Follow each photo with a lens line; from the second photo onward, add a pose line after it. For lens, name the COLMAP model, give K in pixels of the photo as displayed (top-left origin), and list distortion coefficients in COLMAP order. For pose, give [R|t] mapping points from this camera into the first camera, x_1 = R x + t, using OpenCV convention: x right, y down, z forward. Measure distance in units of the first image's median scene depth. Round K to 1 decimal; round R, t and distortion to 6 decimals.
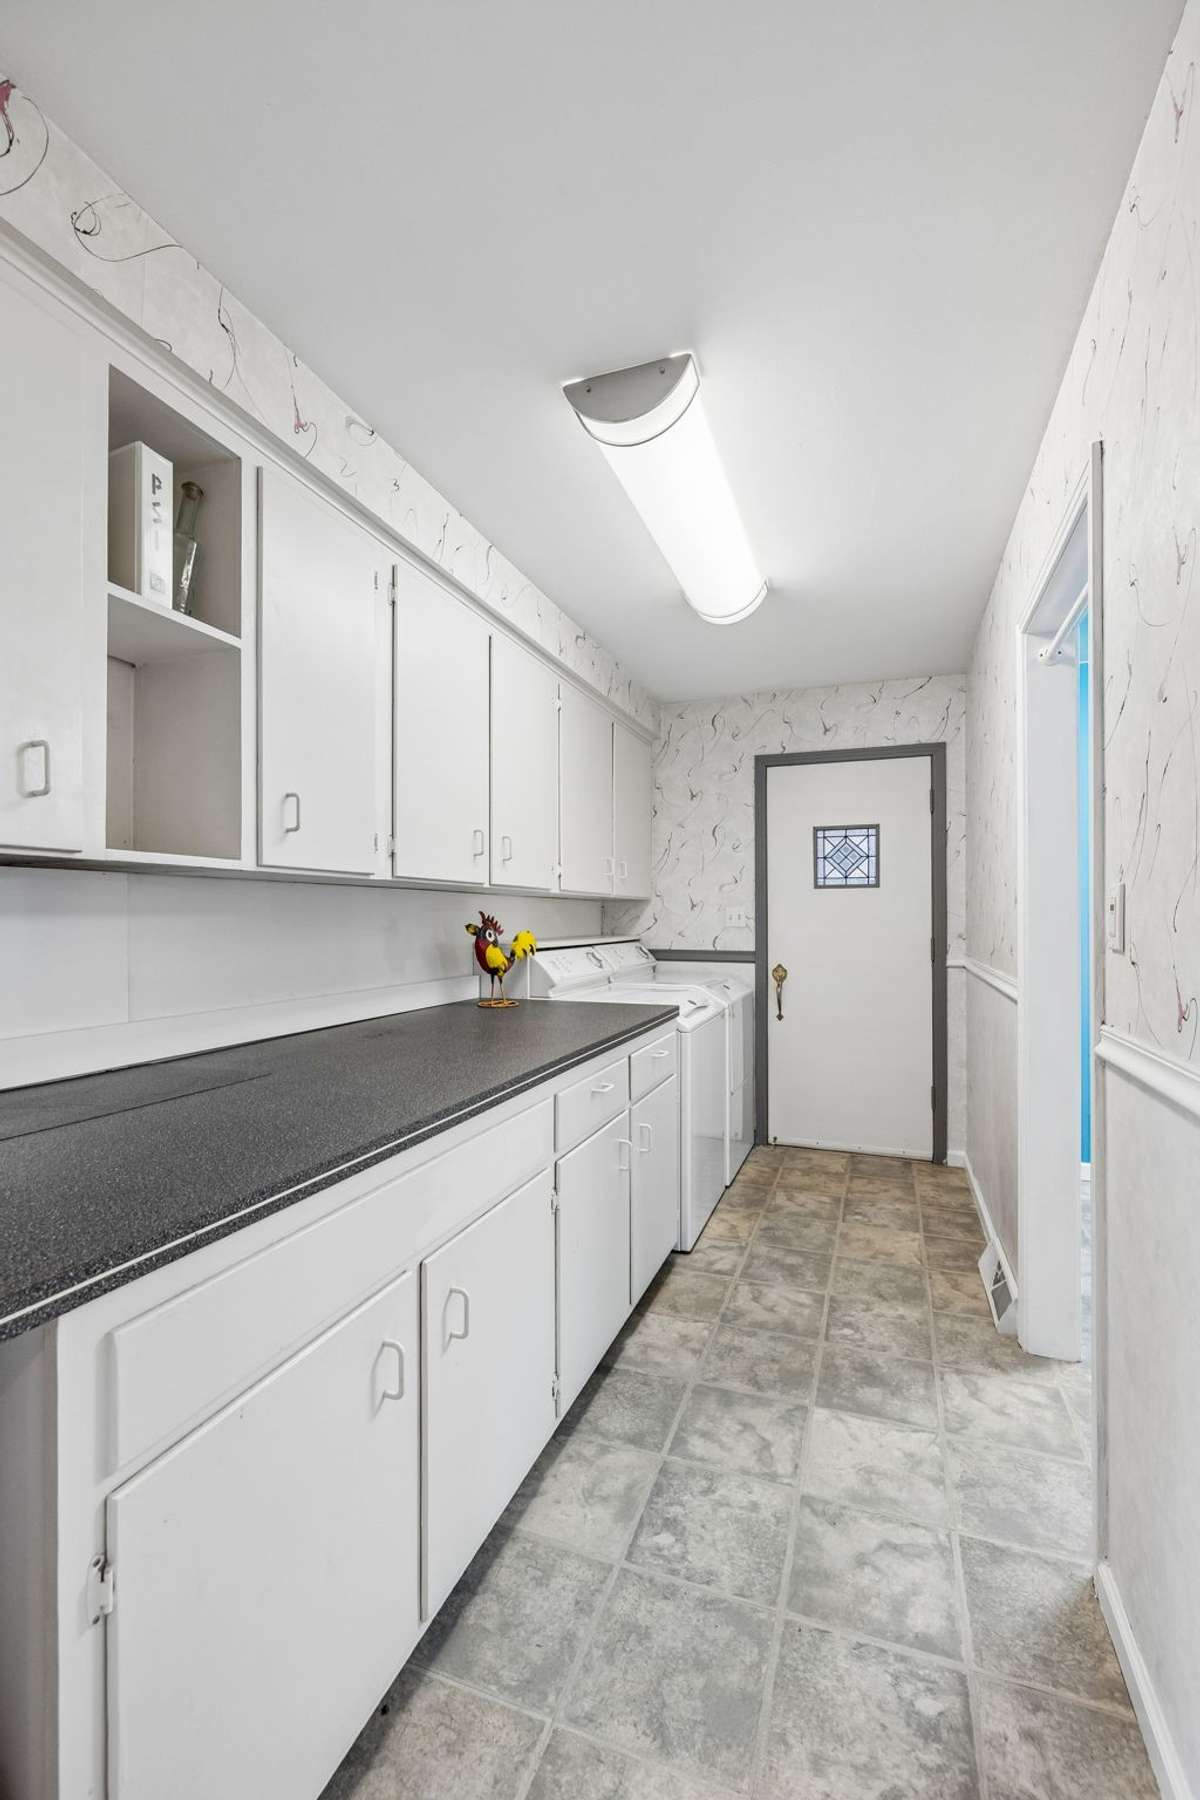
lens RADIAL K [[755.3, 0, 595.8], [0, 755.3, 906.2], [0, 0, 1]] dist [-0.003004, -0.000565]
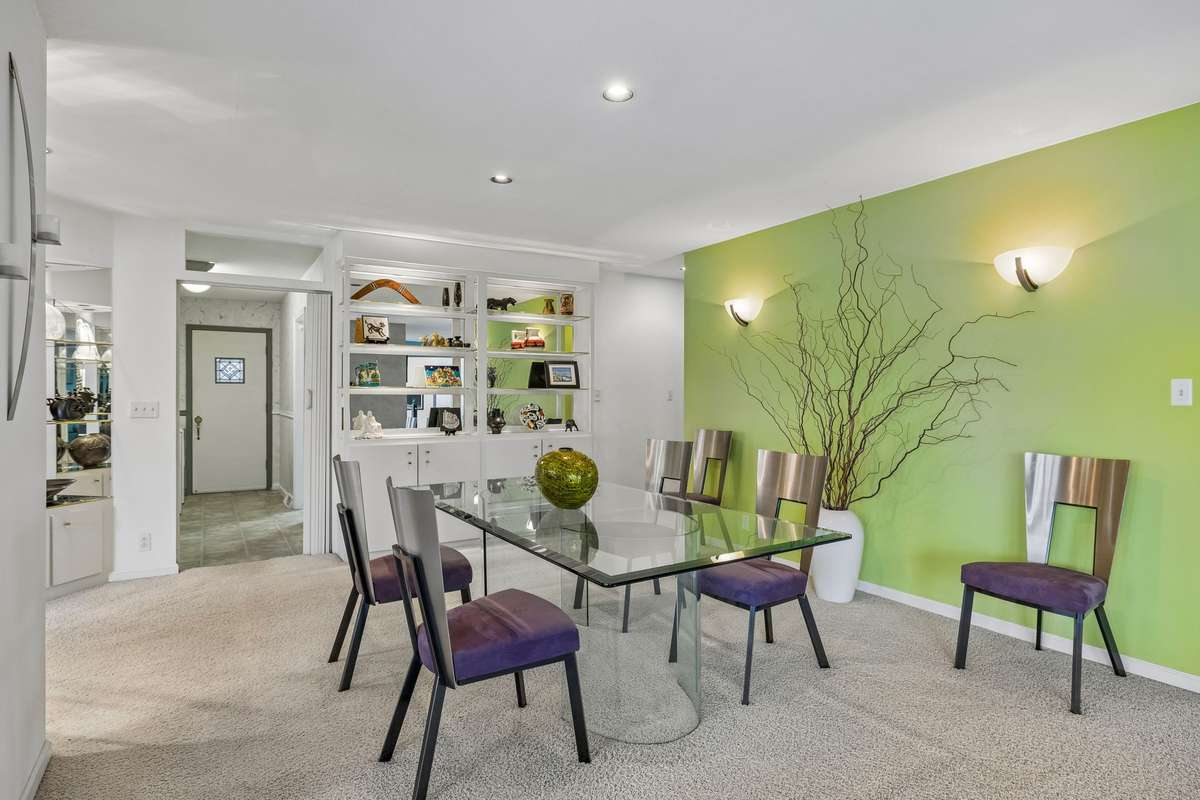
lens RADIAL K [[639.6, 0, 596.8], [0, 639.6, 397.3], [0, 0, 1]] dist [0.005005, 0.001524]
pose [[0.605586, 0.000493, 0.795779, -0.605047], [-0.006683, 0.999968, 0.004466, 0.003413], [-0.795752, -0.008023, 0.605570, -1.209332]]
